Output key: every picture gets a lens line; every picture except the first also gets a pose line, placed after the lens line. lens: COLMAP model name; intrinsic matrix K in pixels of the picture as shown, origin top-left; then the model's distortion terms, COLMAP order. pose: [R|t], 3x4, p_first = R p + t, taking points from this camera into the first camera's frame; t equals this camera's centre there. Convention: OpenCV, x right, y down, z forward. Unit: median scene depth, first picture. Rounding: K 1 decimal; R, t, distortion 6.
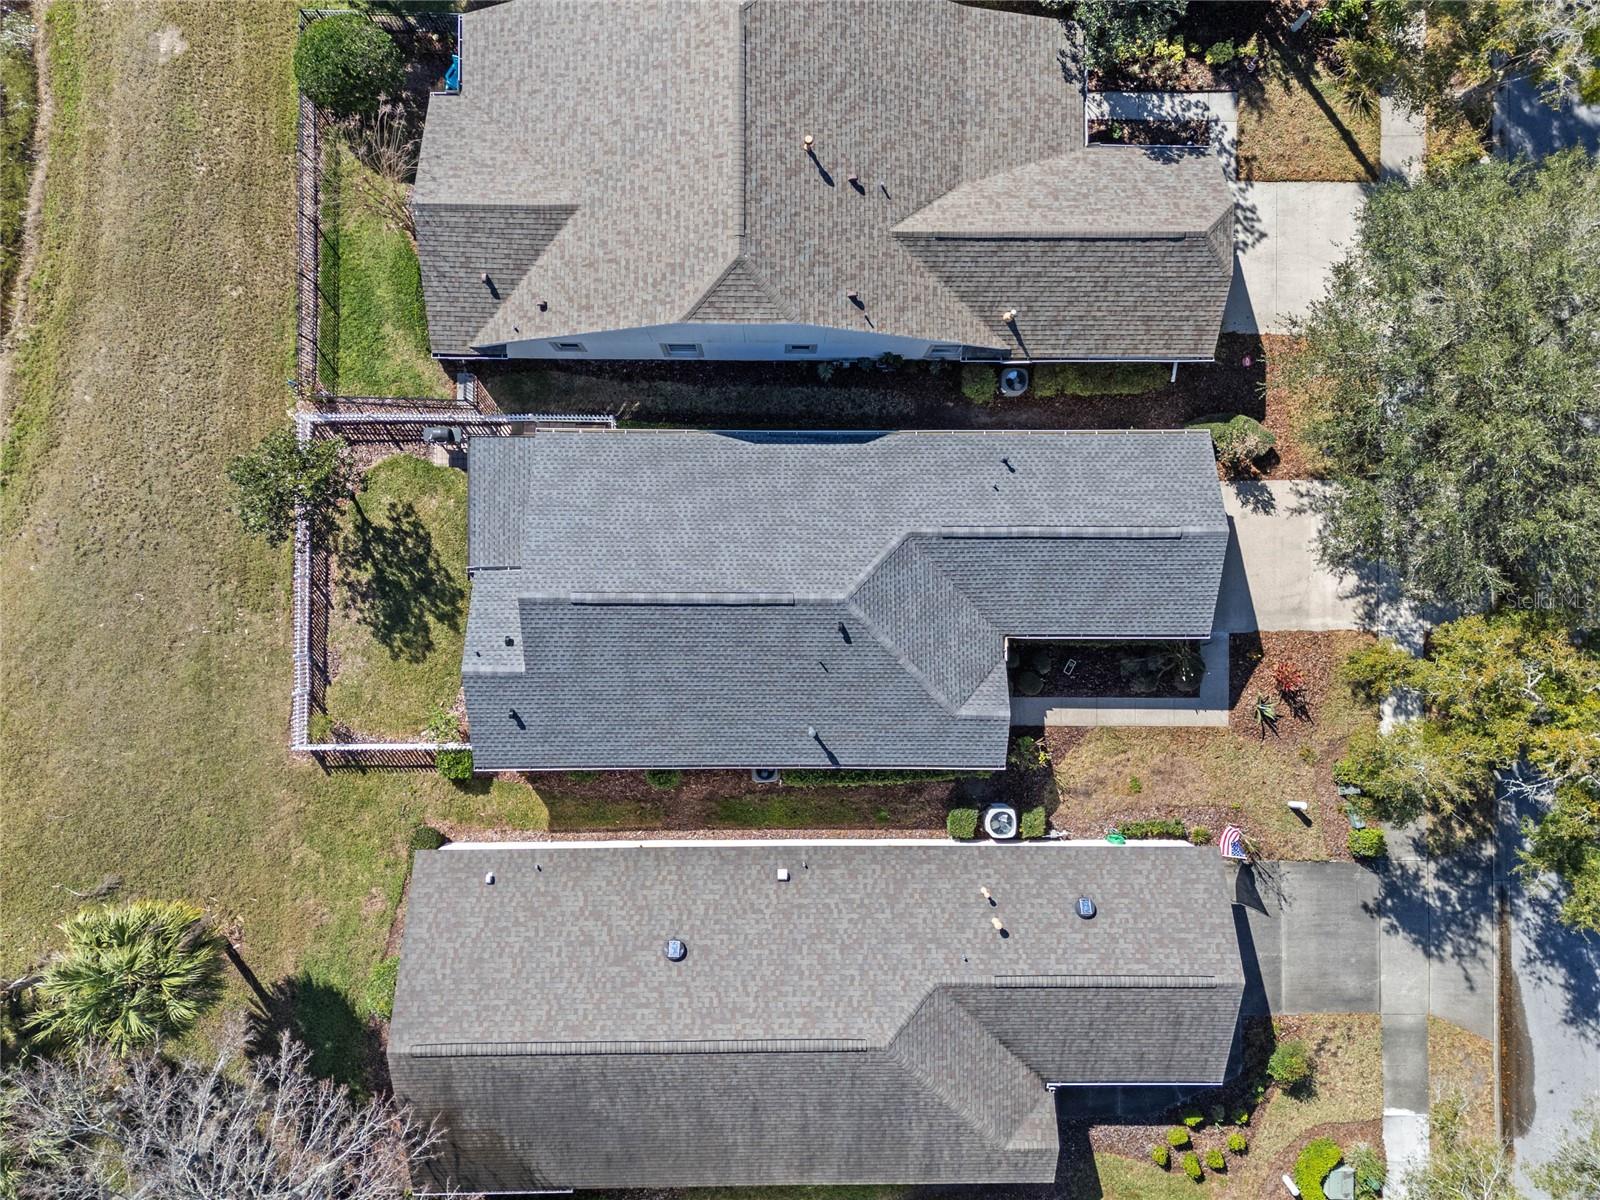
lens RADIAL K [[1216.2, 0, 803.8], [0, 1216.2, 598.6], [0, 0, 1]] dist [0.090920, -0.077775]
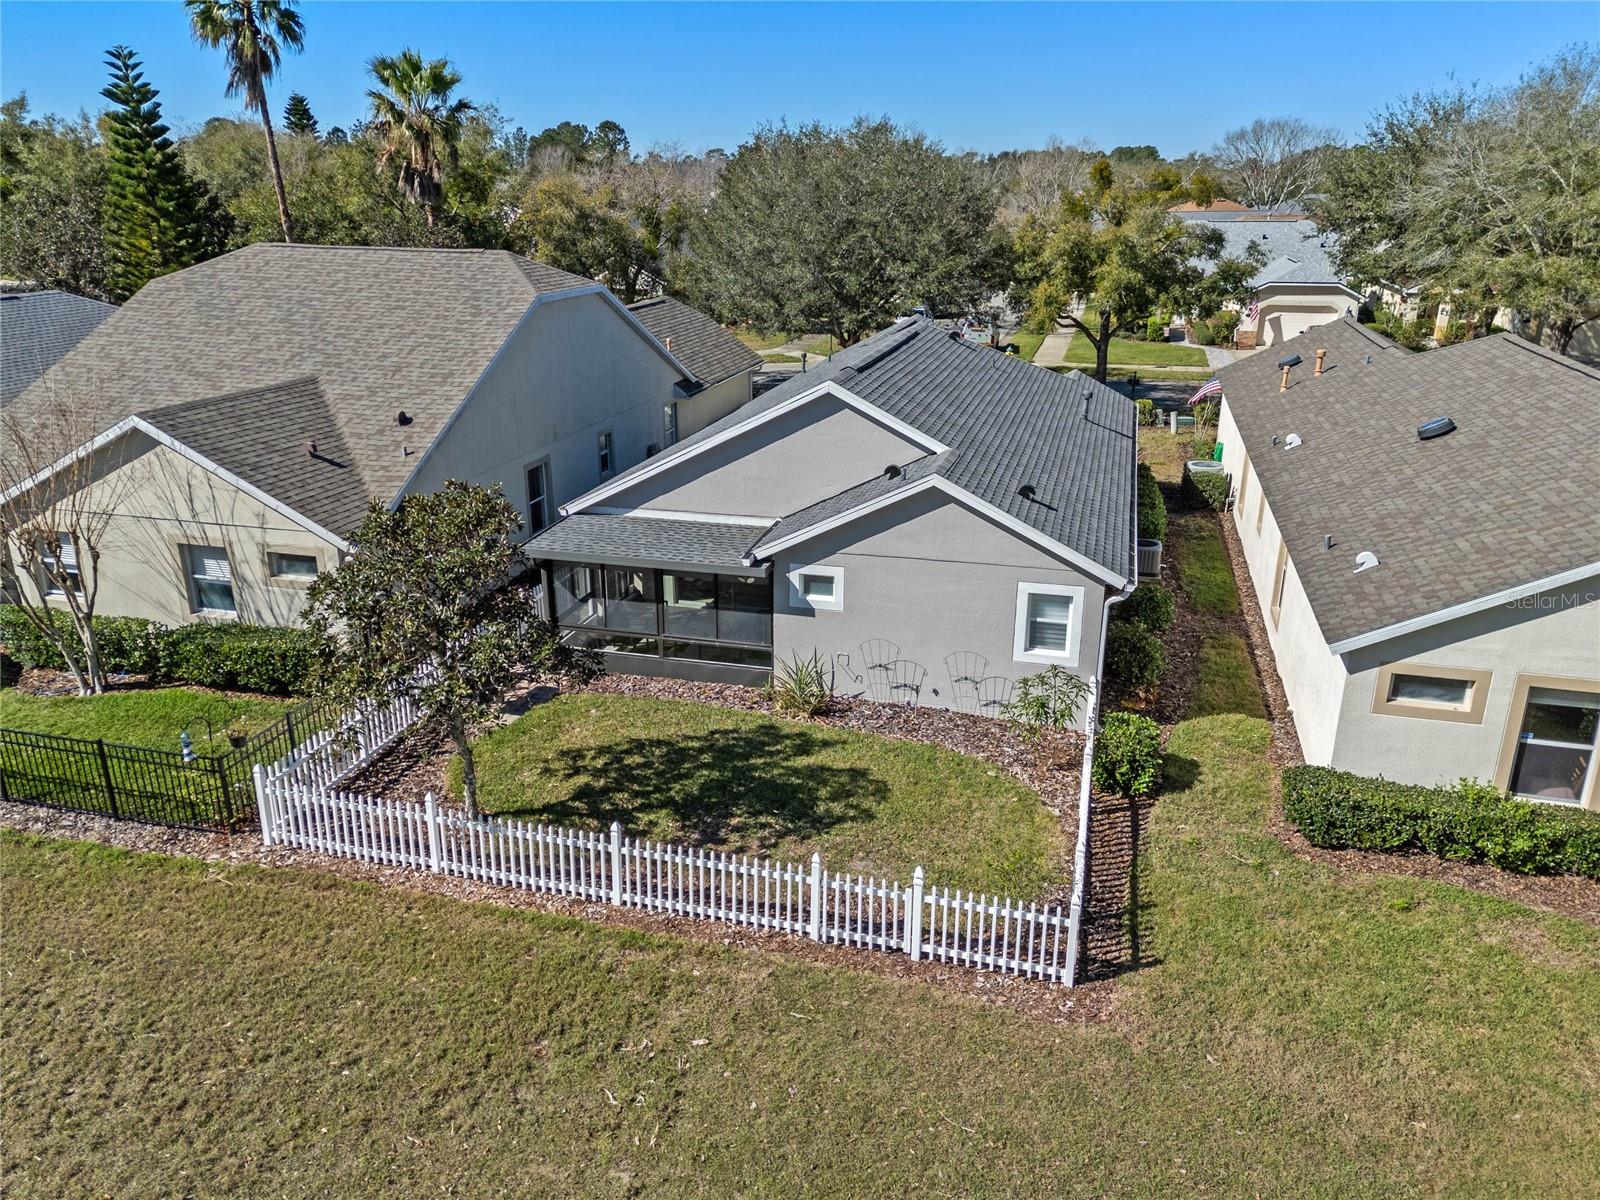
lens RADIAL K [[1170.0, 0, 797.5], [0, 1170.0, 600.3], [0, 0, 1]] dist [0.061923, -0.046791]
pose [[0.261468, -0.332047, 0.906300, -0.689414], [0.965149, 0.100643, -0.241573, 0.116100], [-0.010999, 0.937878, 0.346789, 0.786323]]
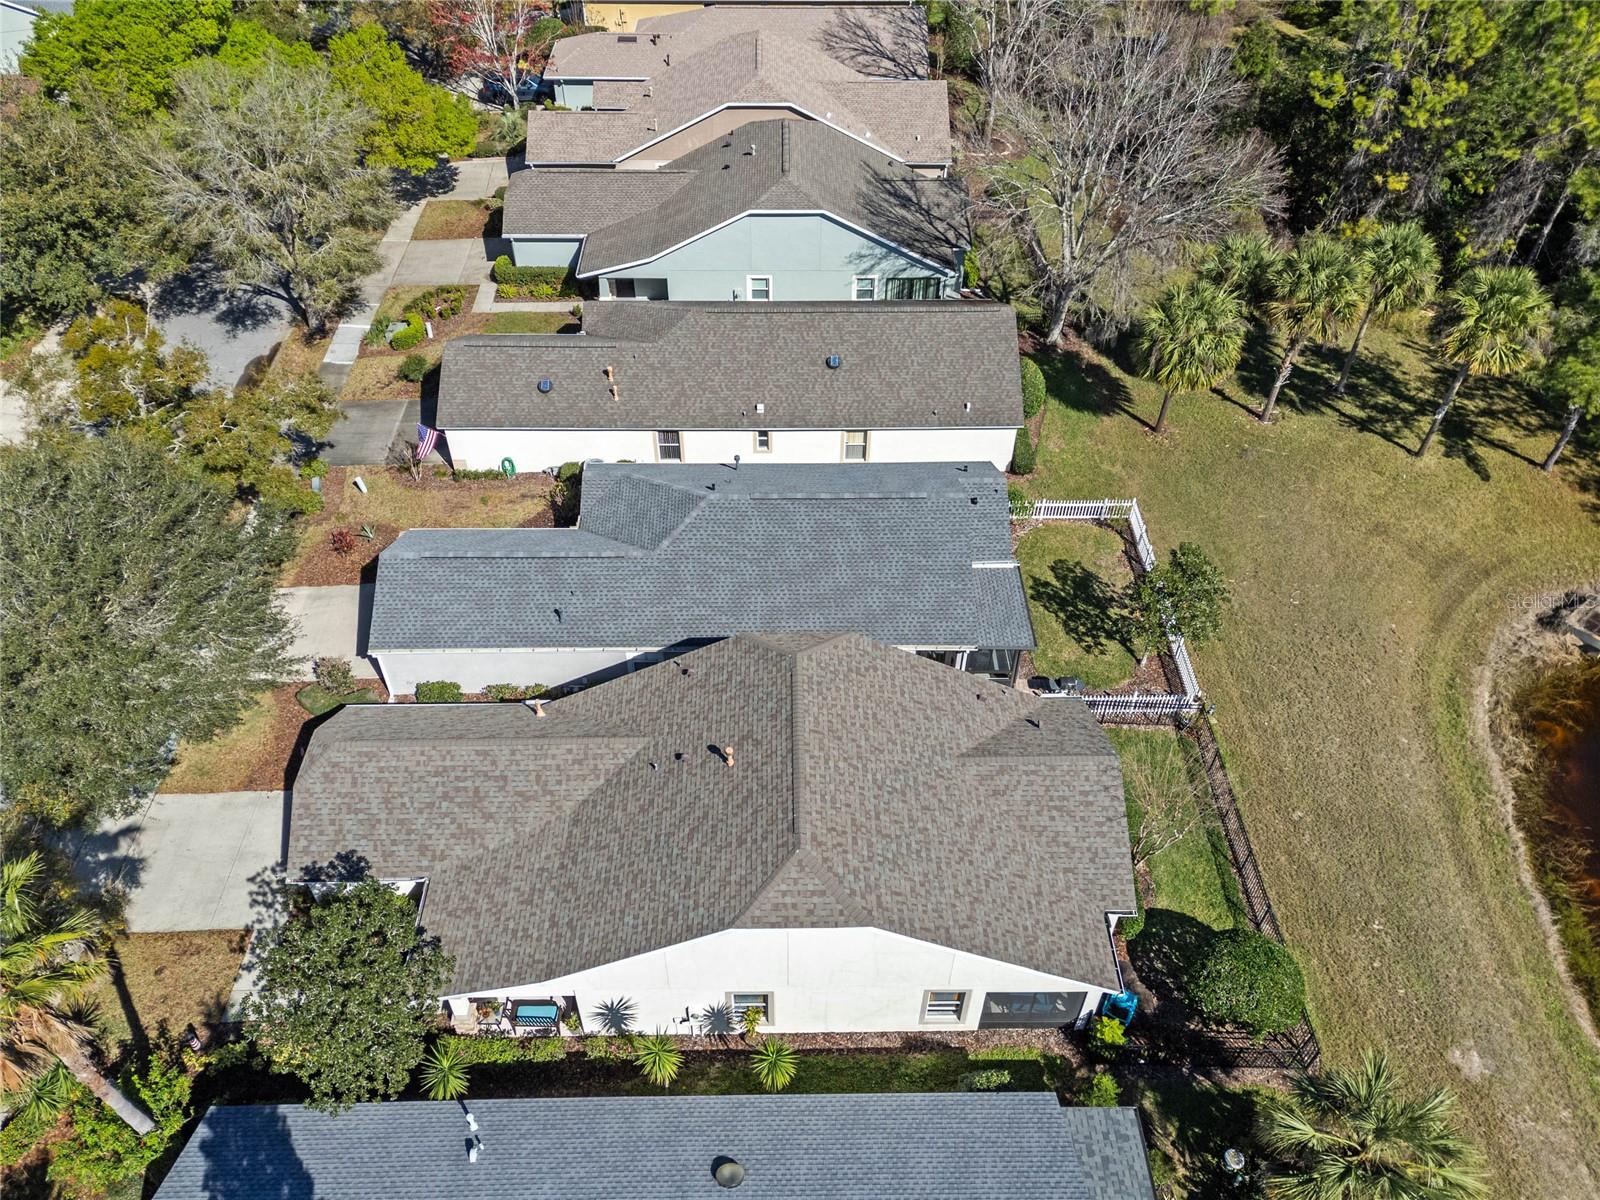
lens RADIAL K [[1170.0, 0, 797.5], [0, 1170.0, 600.3], [0, 0, 1]] dist [0.061923, -0.046791]
pose [[-0.999668, 0.002746, -0.025612, -0.023397], [-0.020457, -0.688819, 0.724645, -0.826582], [-0.015652, 0.724928, 0.688647, 0.218841]]
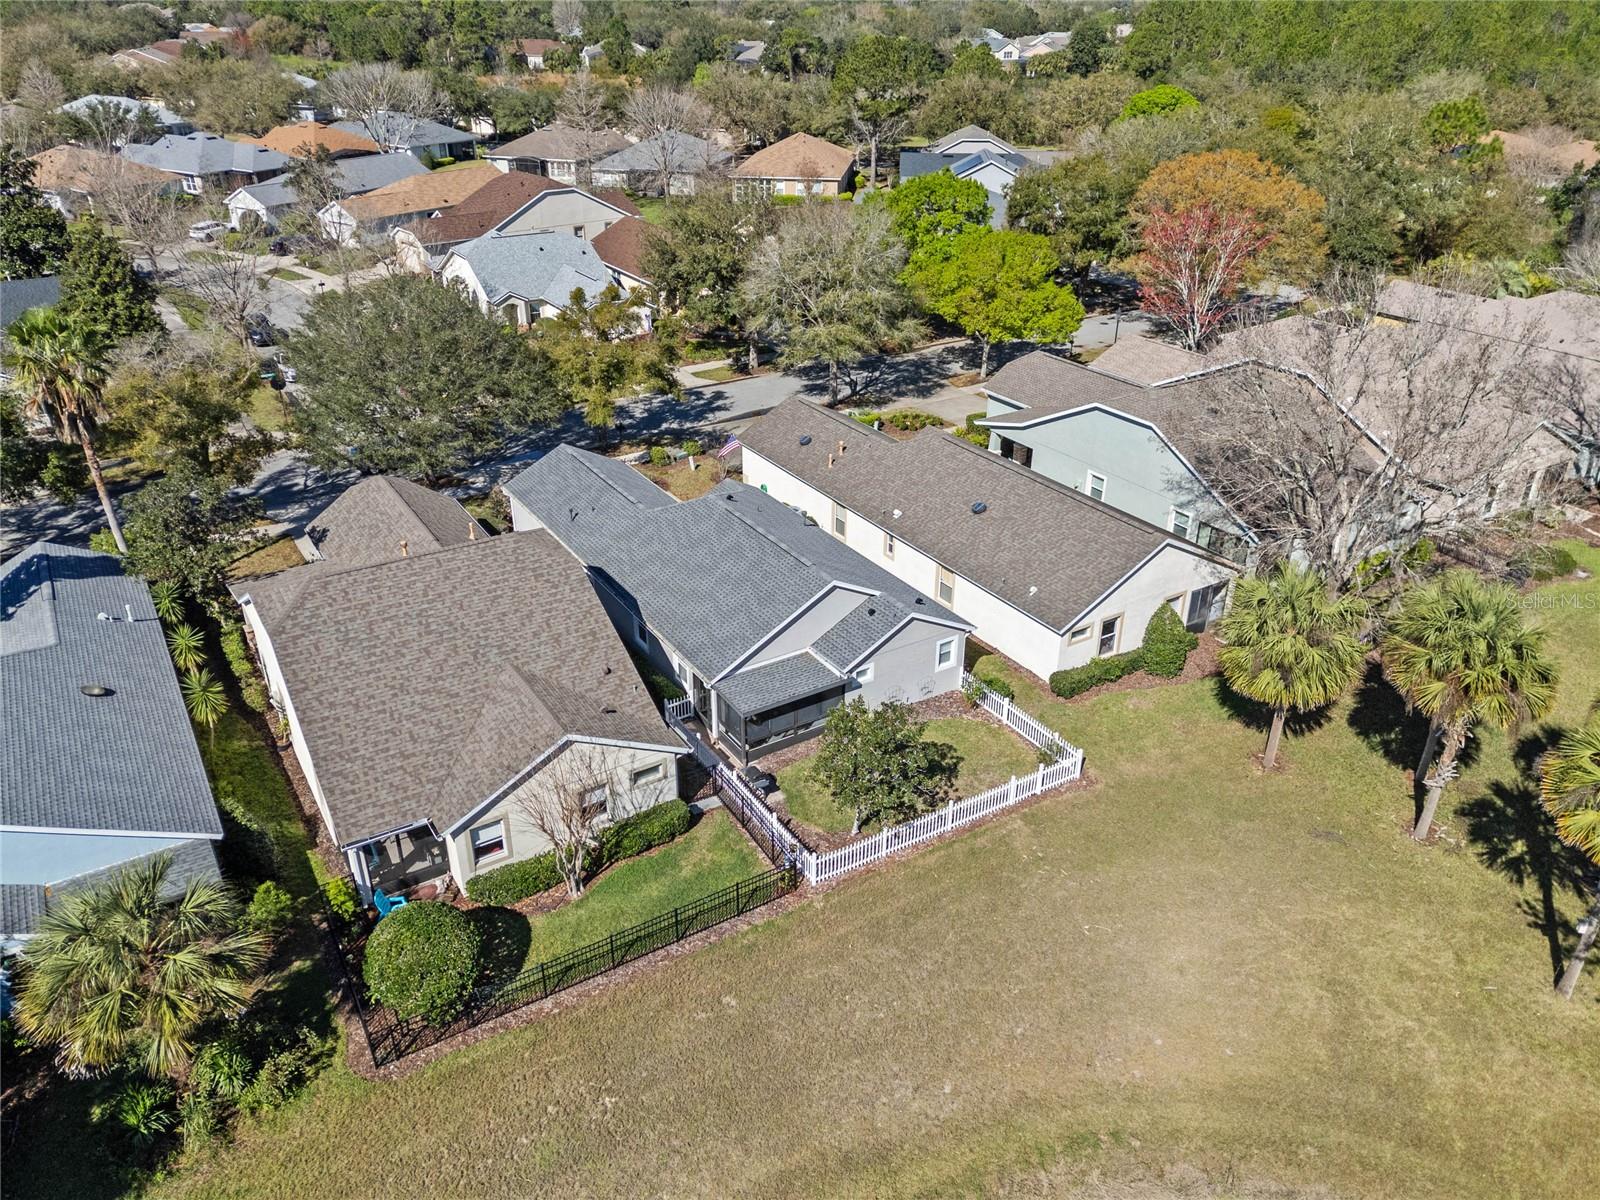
lens RADIAL K [[1170.0, 0, 797.5], [0, 1170.0, 600.3], [0, 0, 1]] dist [0.061923, -0.046791]
pose [[-0.531466, -0.404730, 0.744135, -0.961093], [0.846823, -0.232225, 0.478501, -0.527000], [-0.020857, 0.884458, 0.466154, 0.406534]]
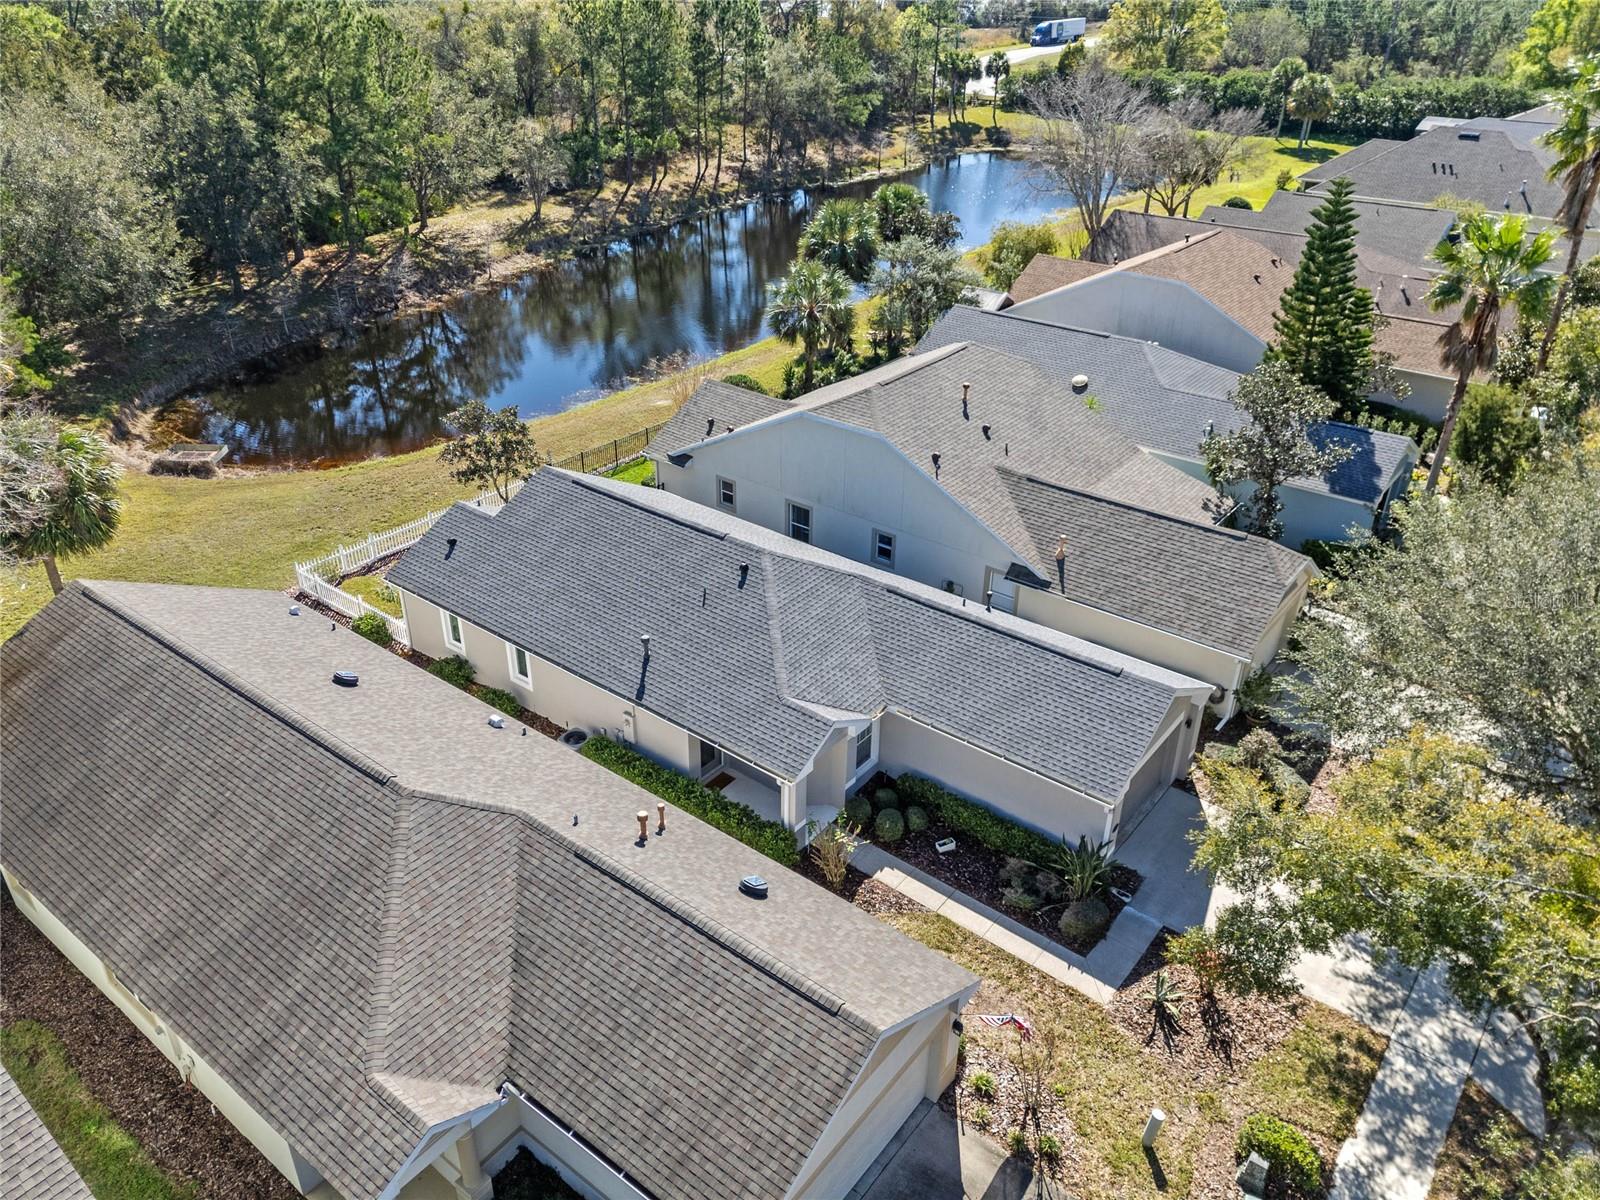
lens RADIAL K [[1161.6, 0, 817.9], [0, 1161.6, 597.2], [0, 0, 1]] dist [0.035531, -0.050651]
pose [[0.797693, 0.280903, -0.533647, 0.507118], [-0.602902, 0.391979, -0.694882, 0.561949], [0.013984, 0.876040, 0.482036, 0.511117]]
